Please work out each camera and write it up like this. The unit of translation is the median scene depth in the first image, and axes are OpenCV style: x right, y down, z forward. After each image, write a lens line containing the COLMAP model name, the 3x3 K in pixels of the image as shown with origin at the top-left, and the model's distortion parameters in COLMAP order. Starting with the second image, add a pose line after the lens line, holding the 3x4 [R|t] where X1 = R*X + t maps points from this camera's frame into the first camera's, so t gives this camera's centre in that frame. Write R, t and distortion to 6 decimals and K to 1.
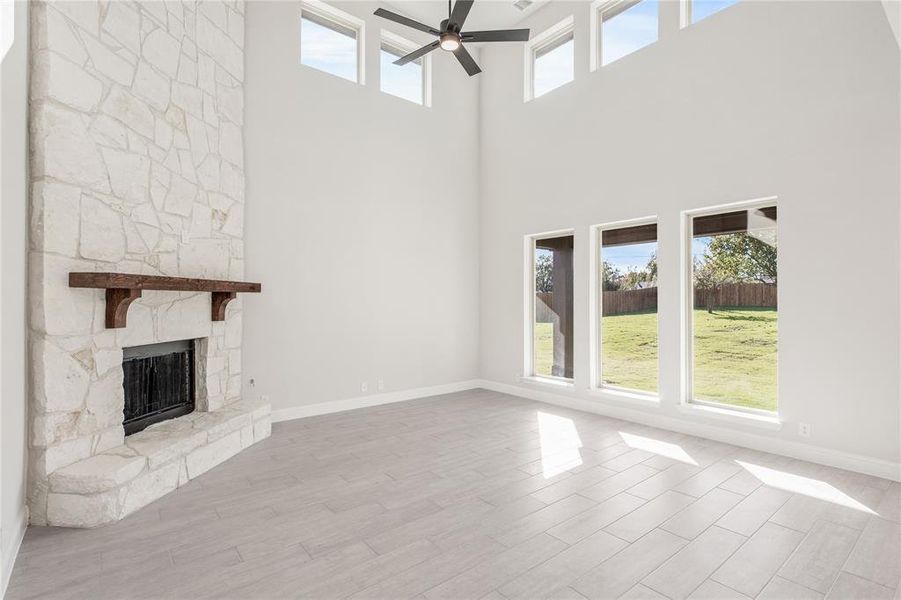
lens RADIAL K [[438.4, 0, 450.5], [0, 438.4, 300.0], [0, 0, 1]] dist [0.001988, 0.000227]
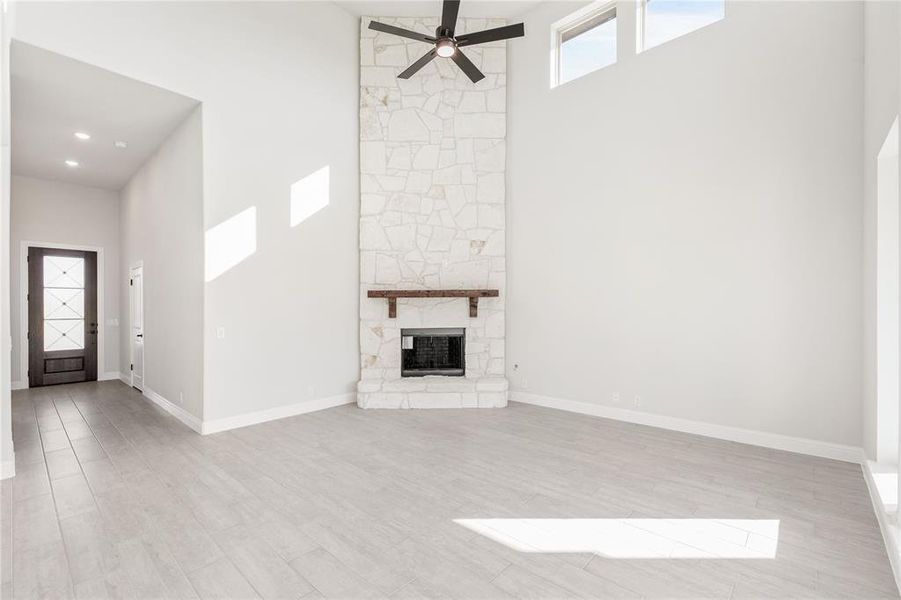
lens RADIAL K [[400.3, 0, 440.9], [0, 400.3, 306.8], [0, 0, 1]] dist [-0.001533, -0.000115]
pose [[0.149933, 0.006070, -0.988677, 0.914374], [0.008194, 0.999939, 0.007381, 0.003043], [0.988662, -0.009207, 0.149875, 0.837701]]
